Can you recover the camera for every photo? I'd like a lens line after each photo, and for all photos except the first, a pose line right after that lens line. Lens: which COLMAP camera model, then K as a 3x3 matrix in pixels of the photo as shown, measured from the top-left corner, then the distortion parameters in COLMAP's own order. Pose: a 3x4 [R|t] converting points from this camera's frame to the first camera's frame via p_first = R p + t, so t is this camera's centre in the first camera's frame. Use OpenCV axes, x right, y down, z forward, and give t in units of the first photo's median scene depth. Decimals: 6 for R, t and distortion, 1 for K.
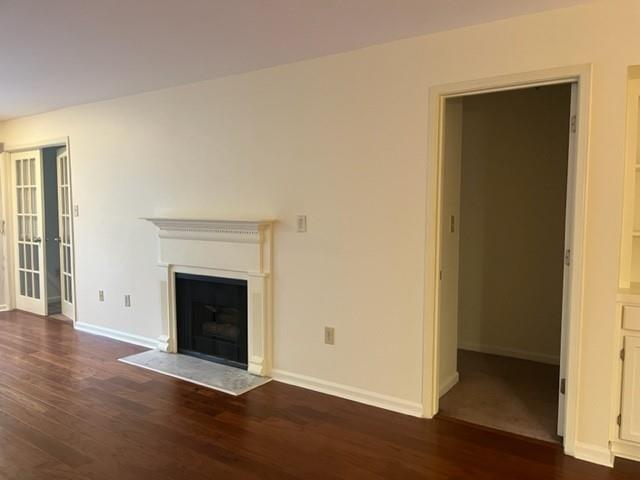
lens RADIAL K [[482.1, 0, 321.2], [0, 482.1, 243.7], [0, 0, 1]] dist [0.078834, -0.116721]
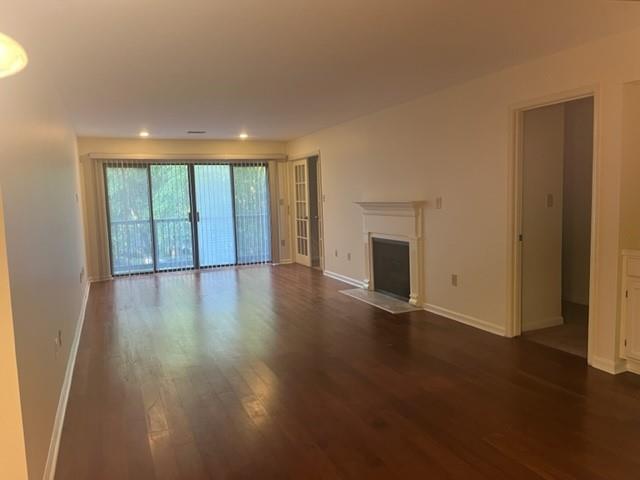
lens RADIAL K [[482.1, 0, 321.2], [0, 482.1, 243.7], [0, 0, 1]] dist [0.078834, -0.116721]
pose [[0.846099, 0.021066, -0.532609, 0.420972], [-0.000259, 0.999235, 0.039110, 0.022821], [0.533026, -0.032953, 0.845457, -0.409658]]
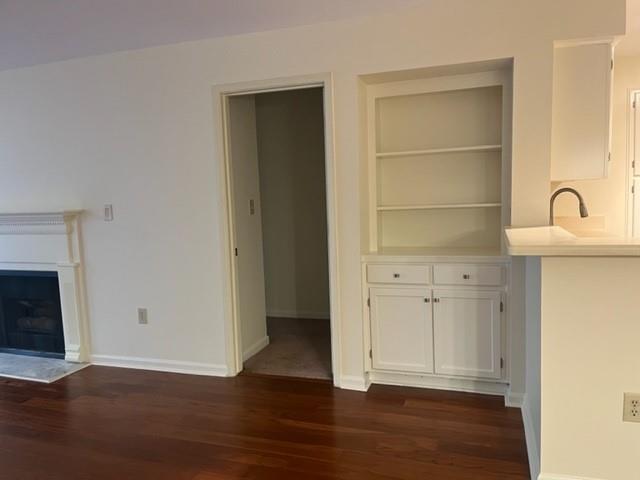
lens RADIAL K [[482.1, 0, 321.2], [0, 482.1, 243.7], [0, 0, 1]] dist [0.078834, -0.116721]
pose [[0.963734, -0.064253, 0.259014, 0.120244], [0.057019, 0.997747, 0.035352, 0.013896], [-0.260702, -0.019301, 0.965226, -0.130338]]
